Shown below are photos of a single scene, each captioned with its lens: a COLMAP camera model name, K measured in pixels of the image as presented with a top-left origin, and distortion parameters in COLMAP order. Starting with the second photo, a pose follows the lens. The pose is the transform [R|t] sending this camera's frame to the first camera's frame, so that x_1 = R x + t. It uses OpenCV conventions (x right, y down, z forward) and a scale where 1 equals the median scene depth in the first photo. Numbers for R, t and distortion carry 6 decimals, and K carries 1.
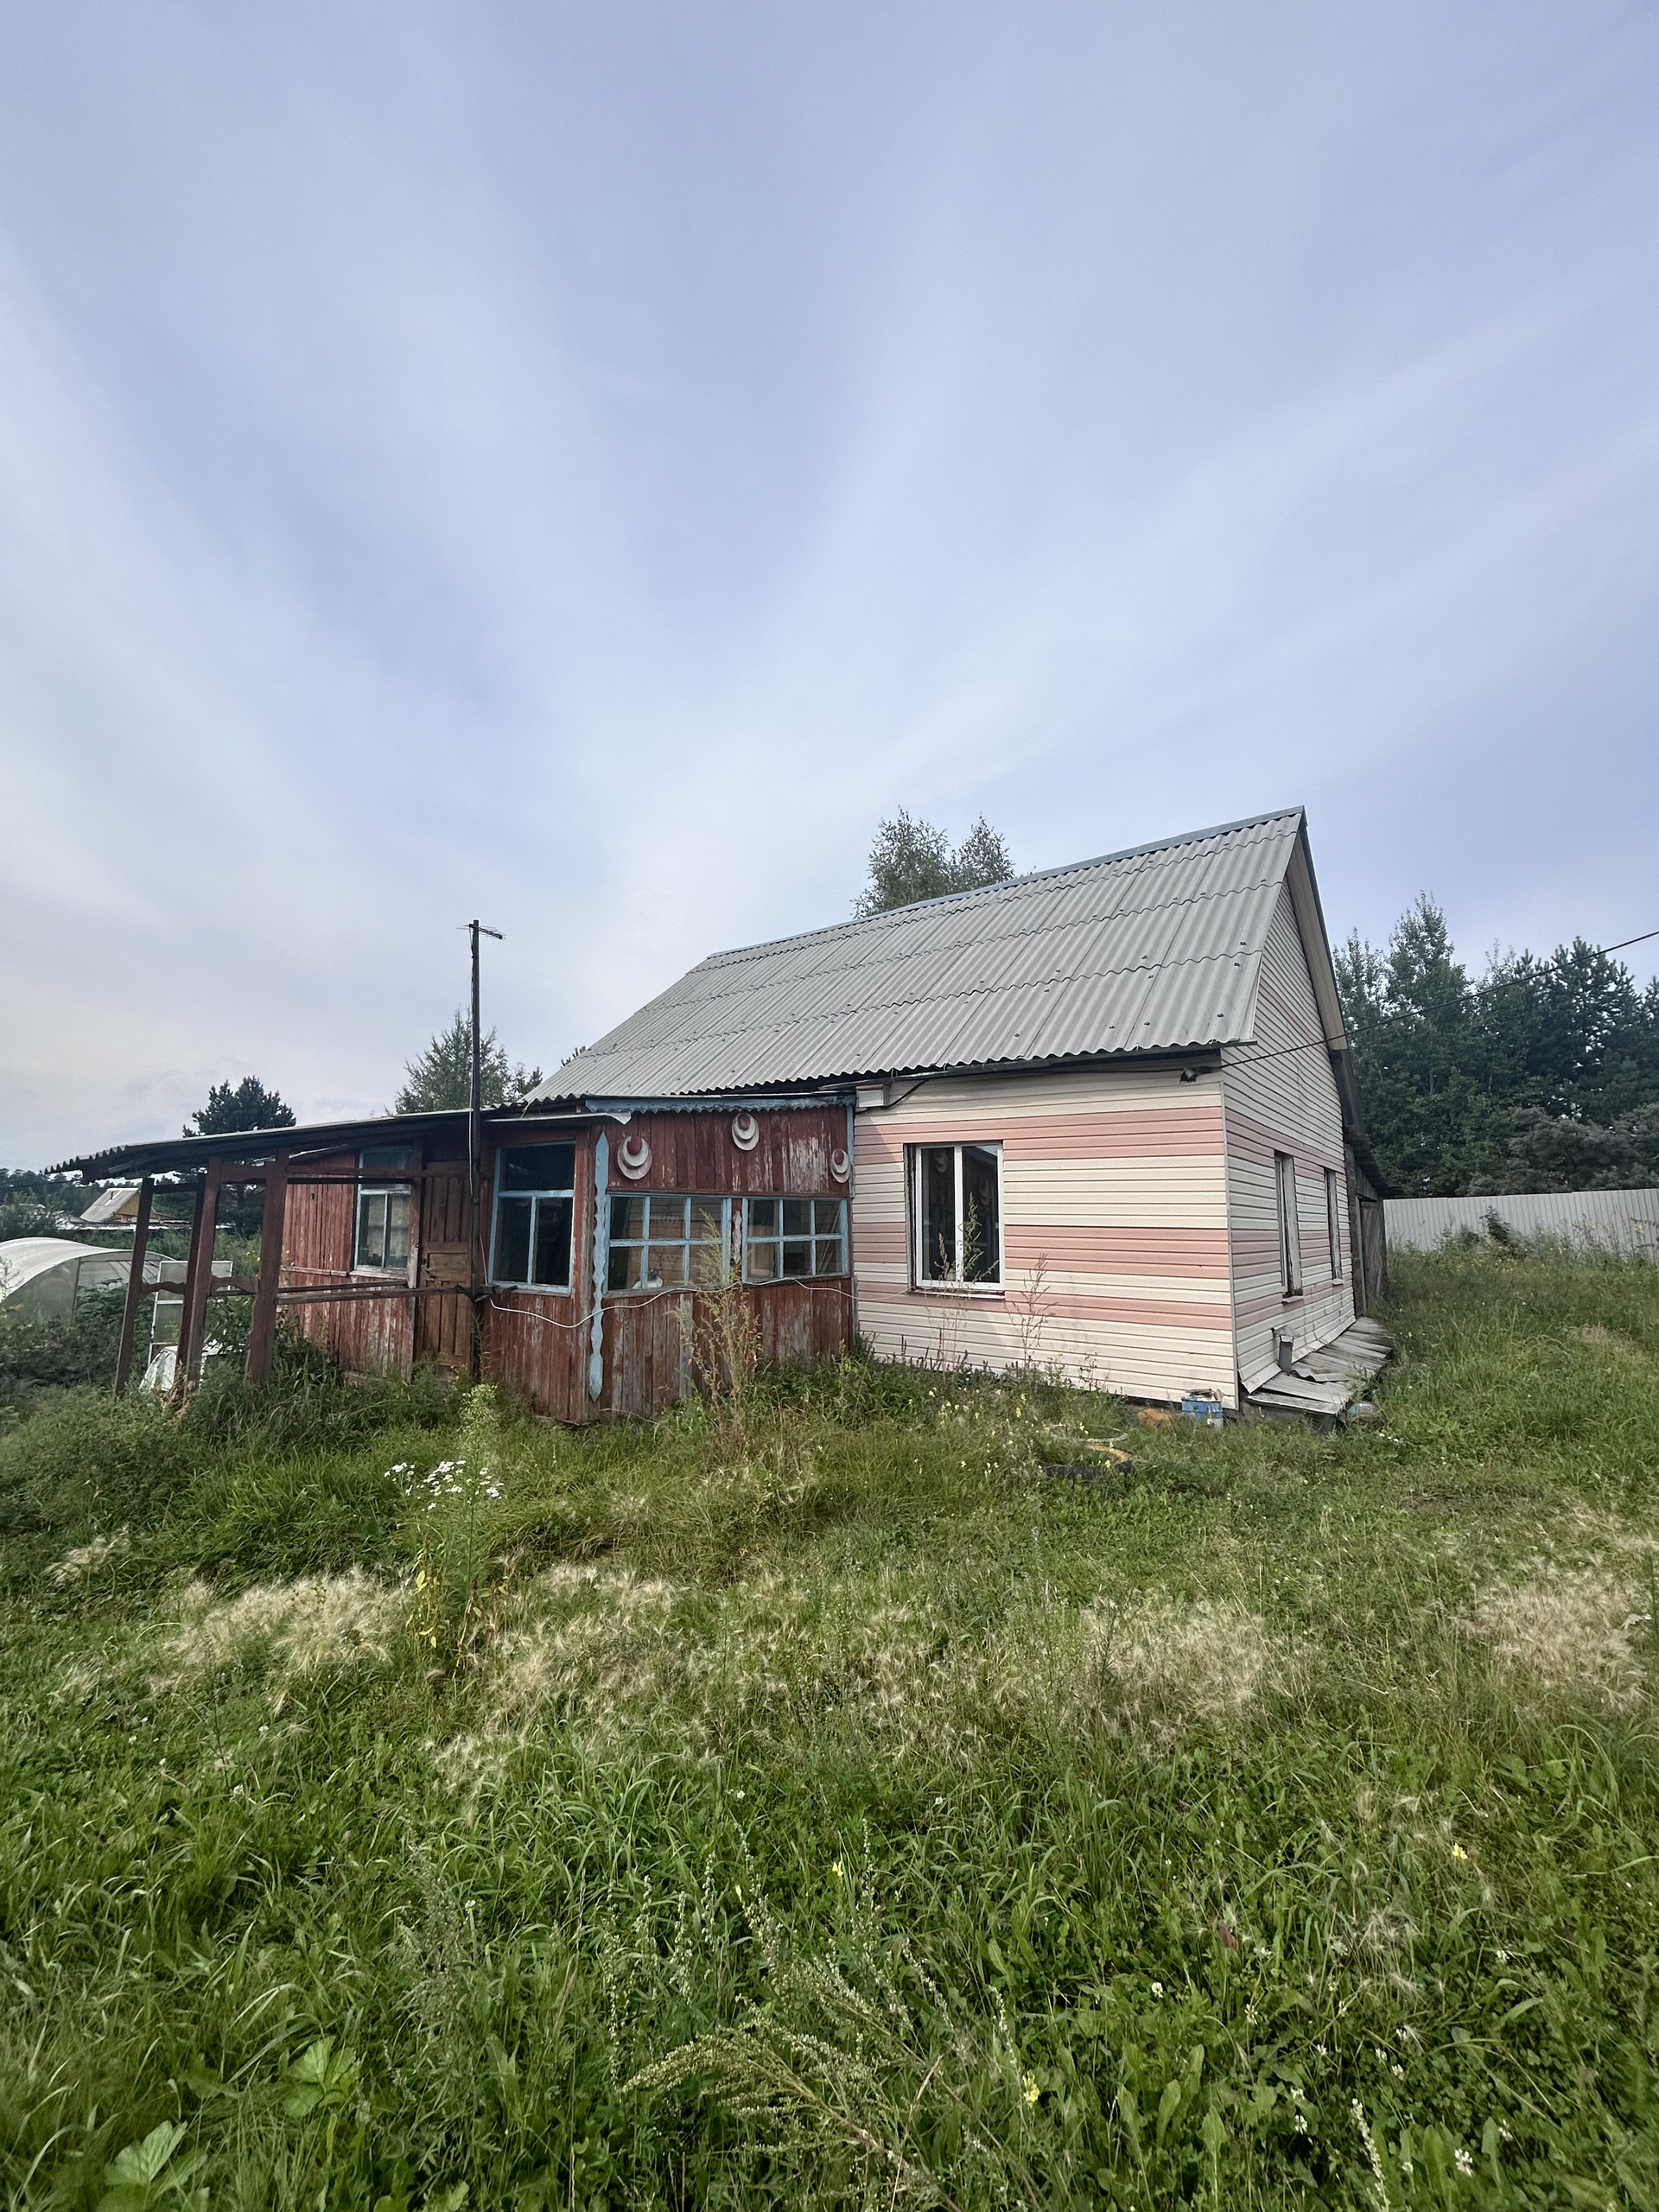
lens RADIAL K [[899.5, 0, 835.9], [0, 899.5, 1105.2], [0, 0, 1]] dist [-0.011874, 0.008520]
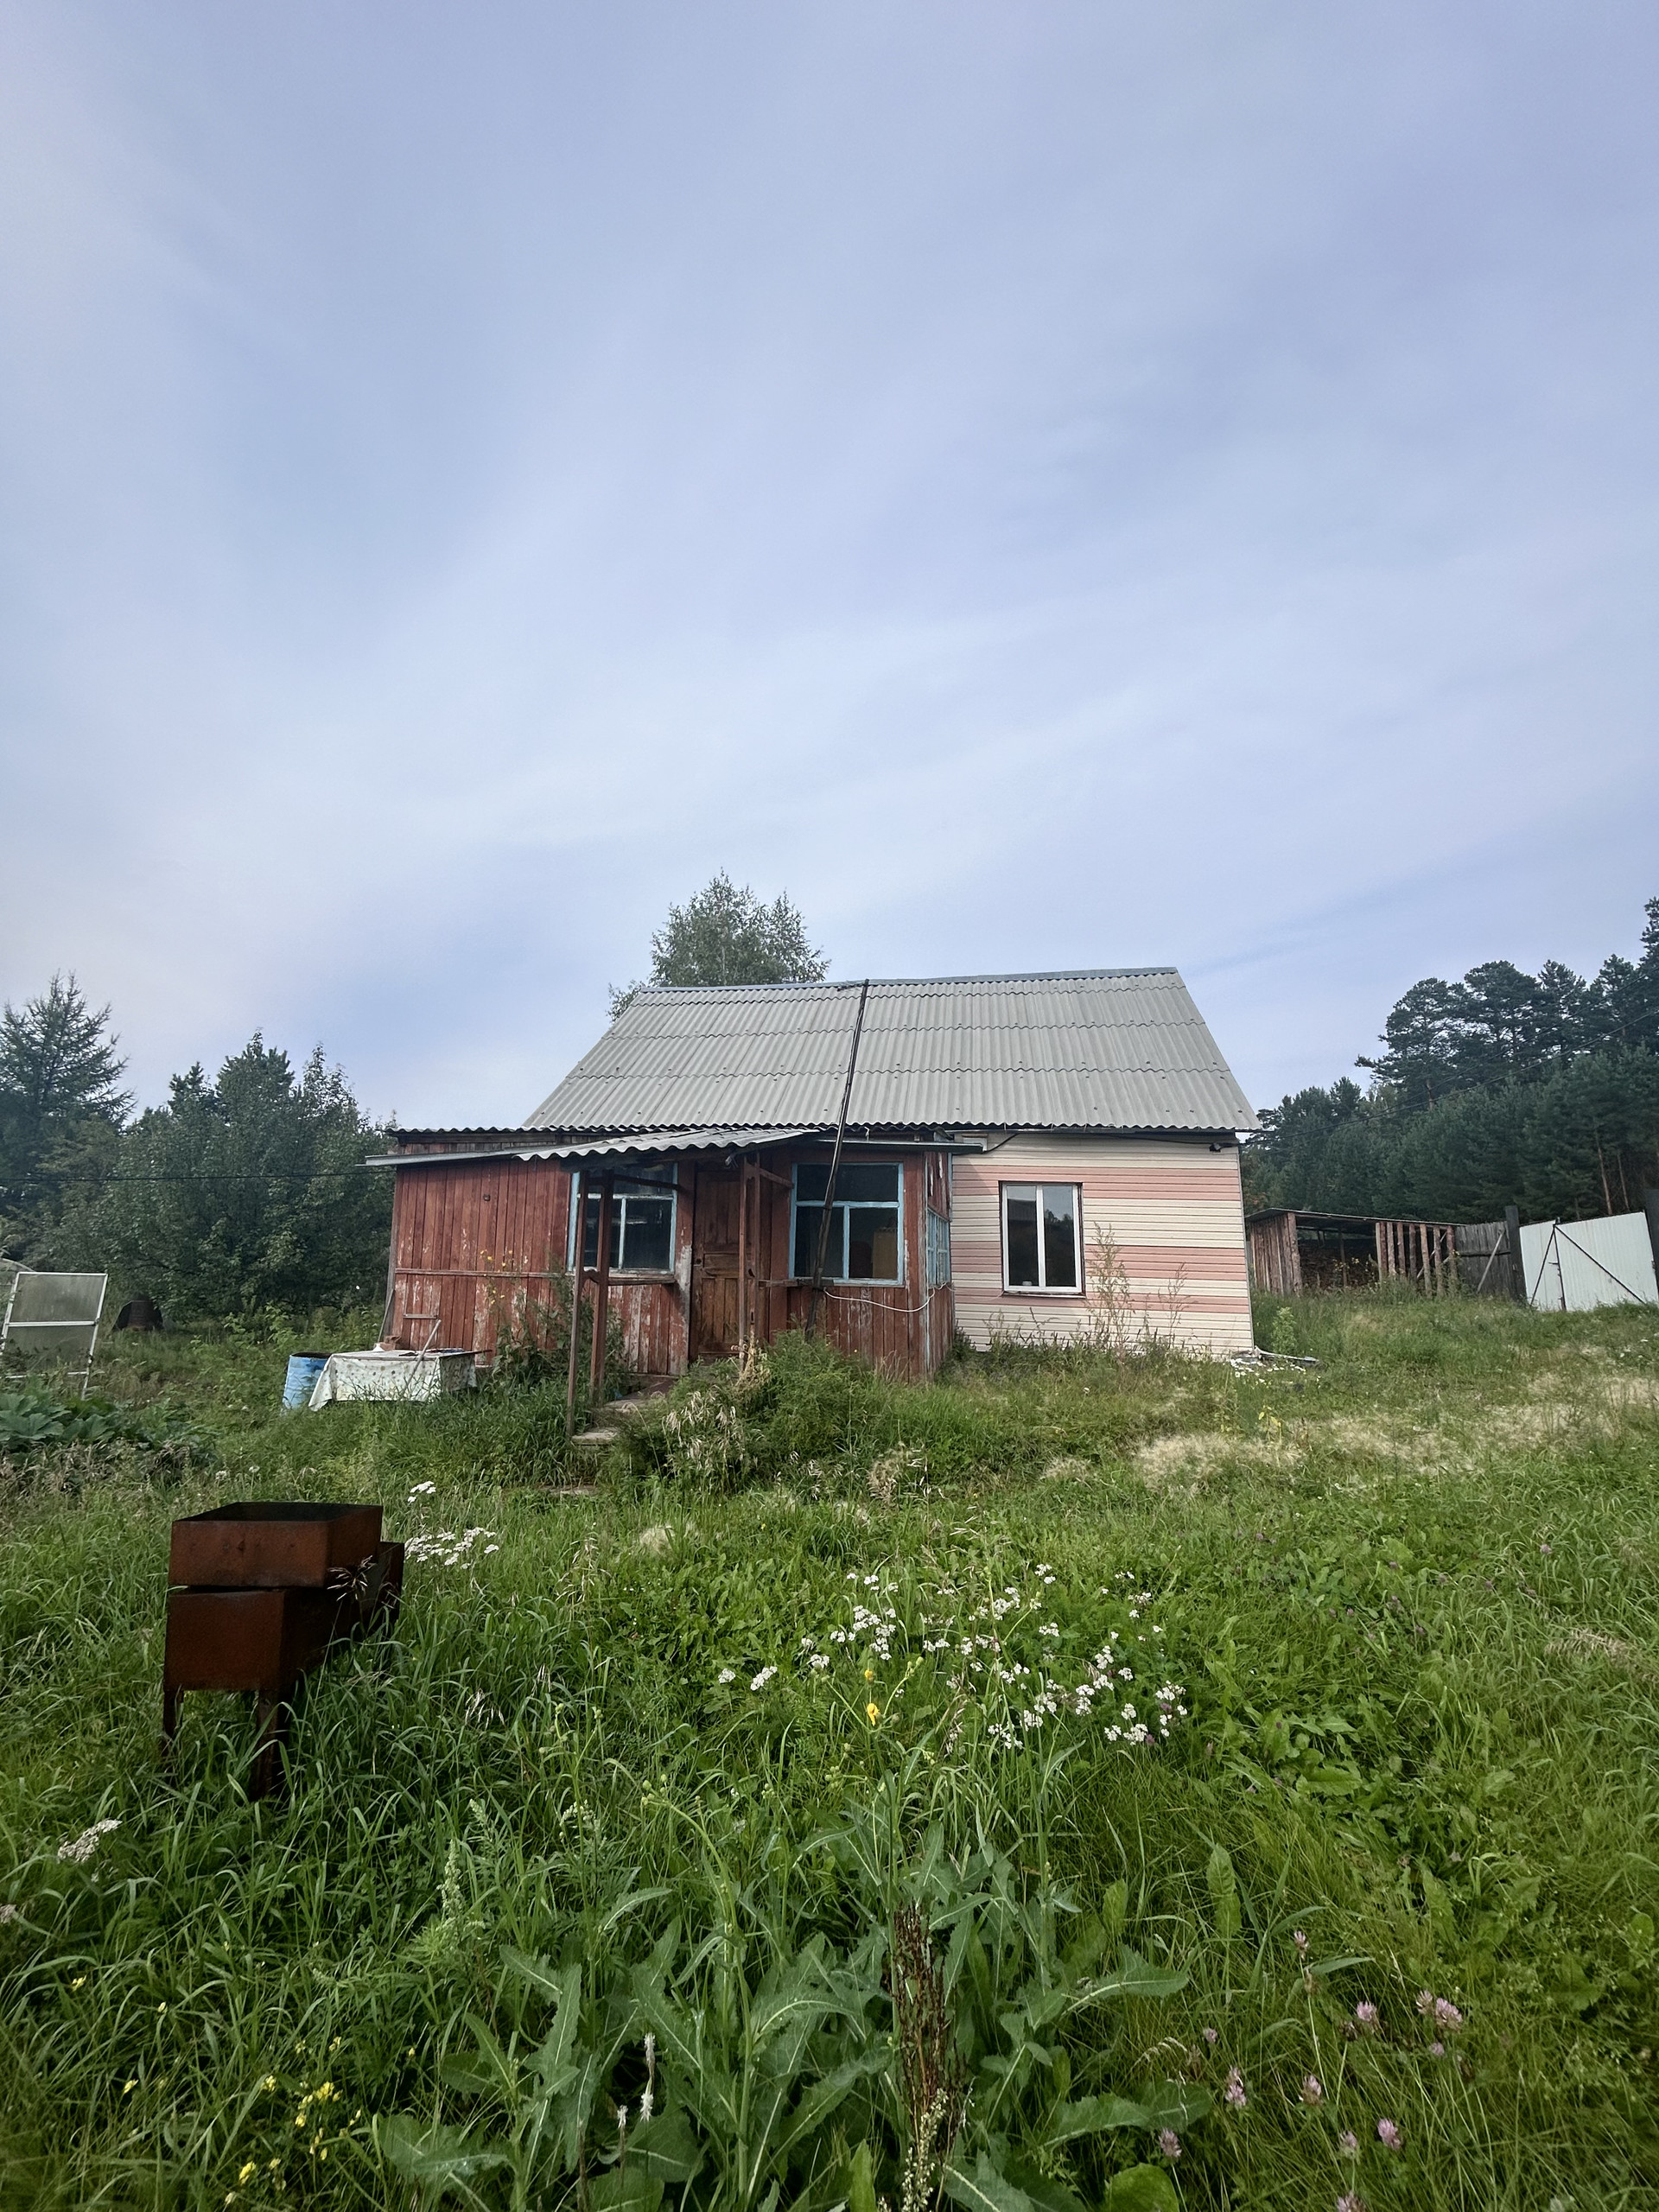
lens RADIAL K [[891.1, 0, 829.5], [0, 891.1, 1106.0], [0, 0, 1]] dist [0.003143, 0.000289]
pose [[0.888780, 0.098378, 0.447651, -0.848883], [-0.076356, 0.994825, -0.067029, 0.046695], [-0.451929, 0.025393, 0.891692, -0.056625]]
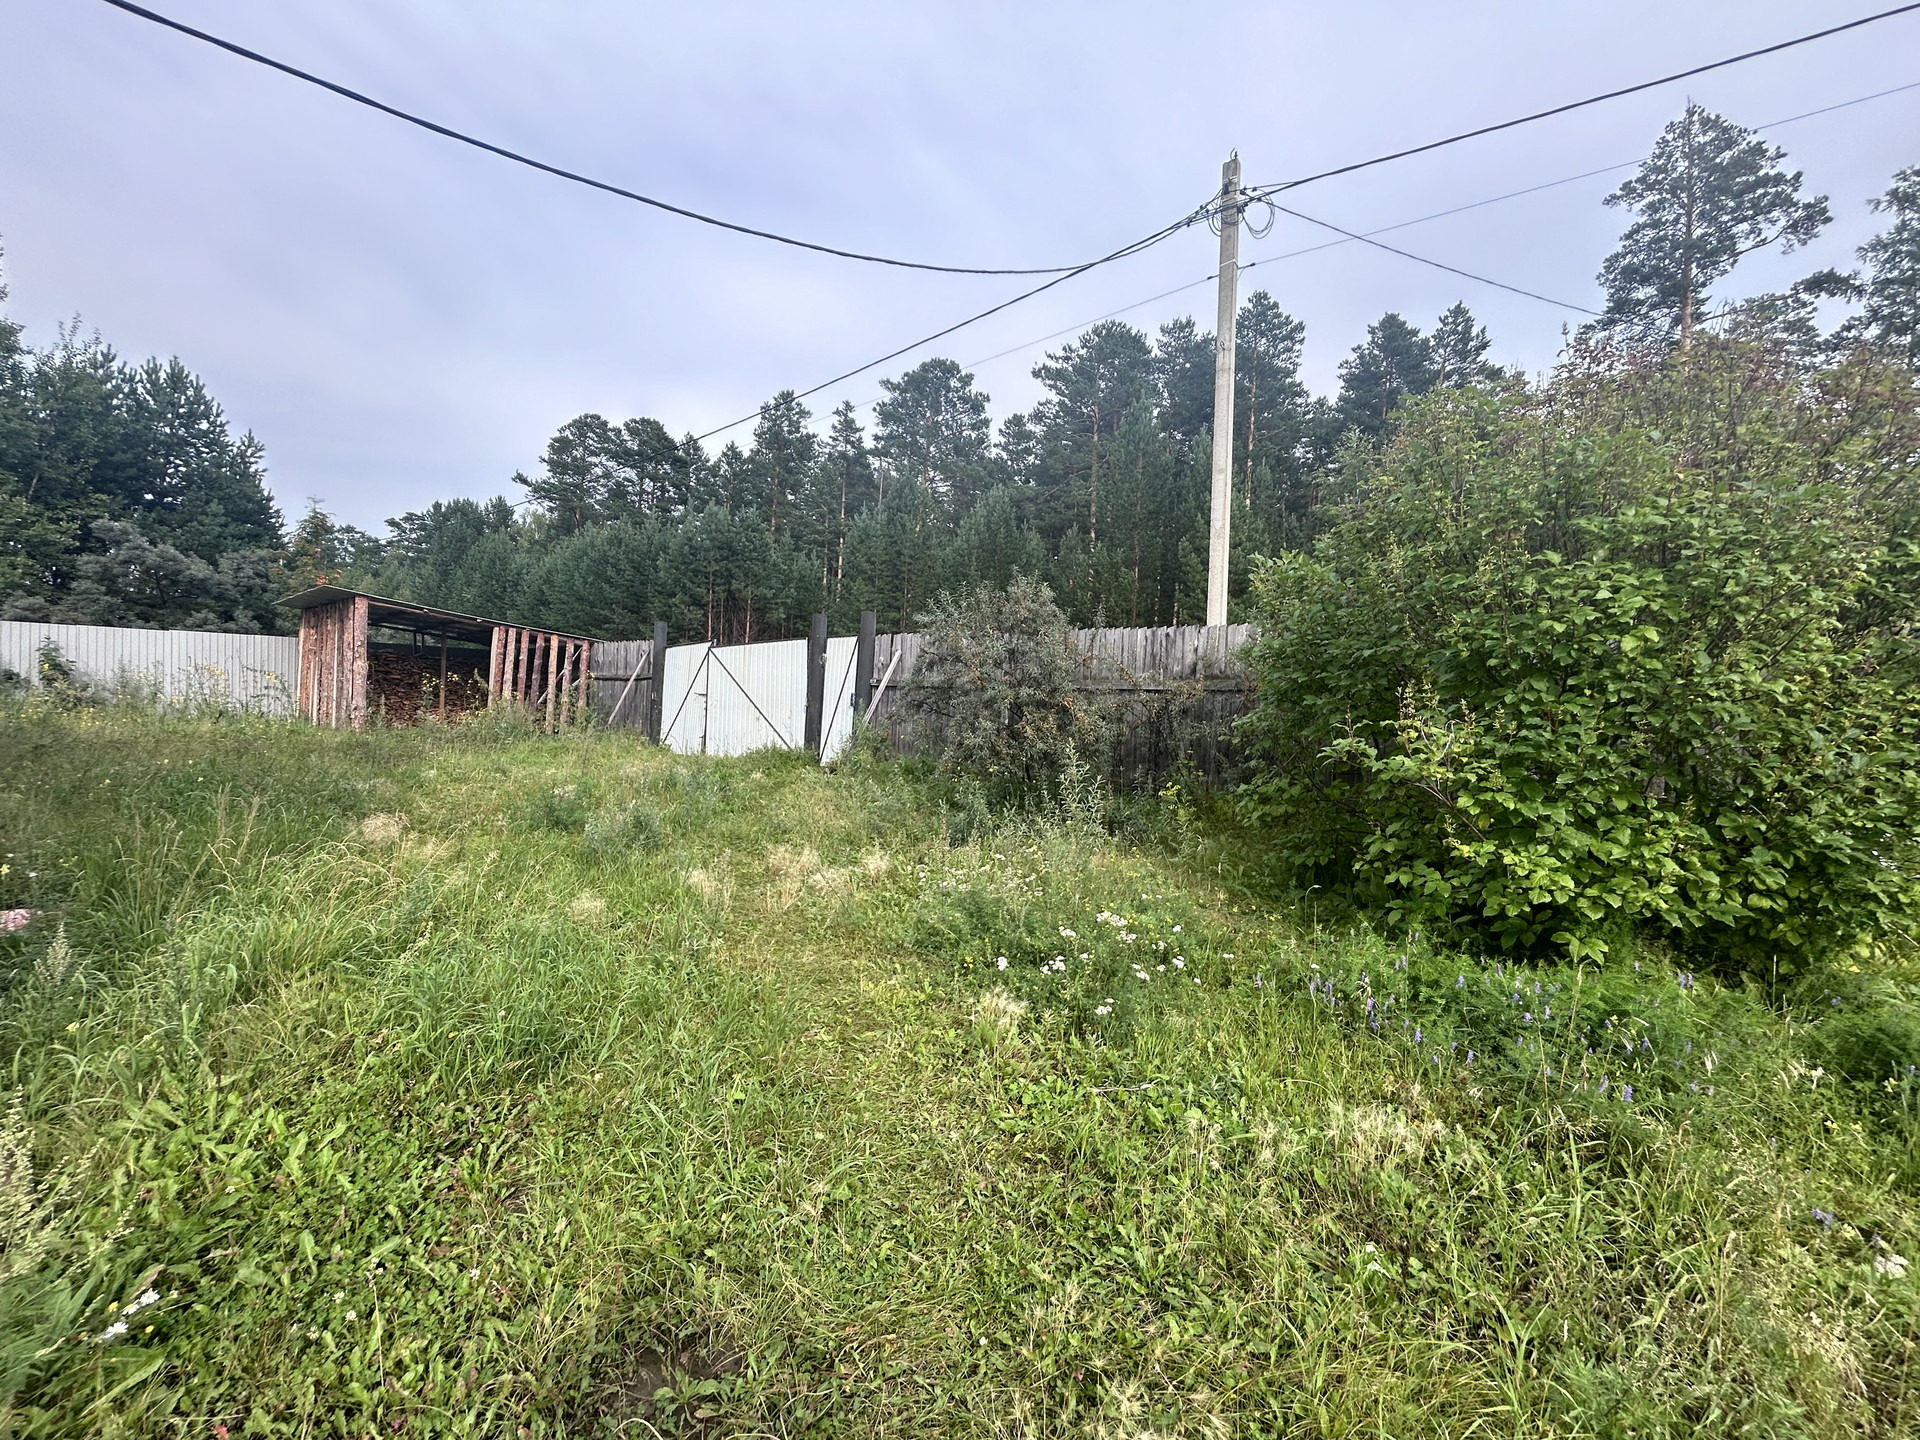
lens RADIAL K [[788.7, 0, 962.1], [0, 788.7, 709.5], [0, 0, 1]] dist [-0.001892, -0.000647]
pose [[0.027482, 0.012125, 0.999549, 0.267090], [-0.183434, 0.983008, -0.006880, 0.095782], [-0.982648, -0.183162, 0.029239, 0.581029]]
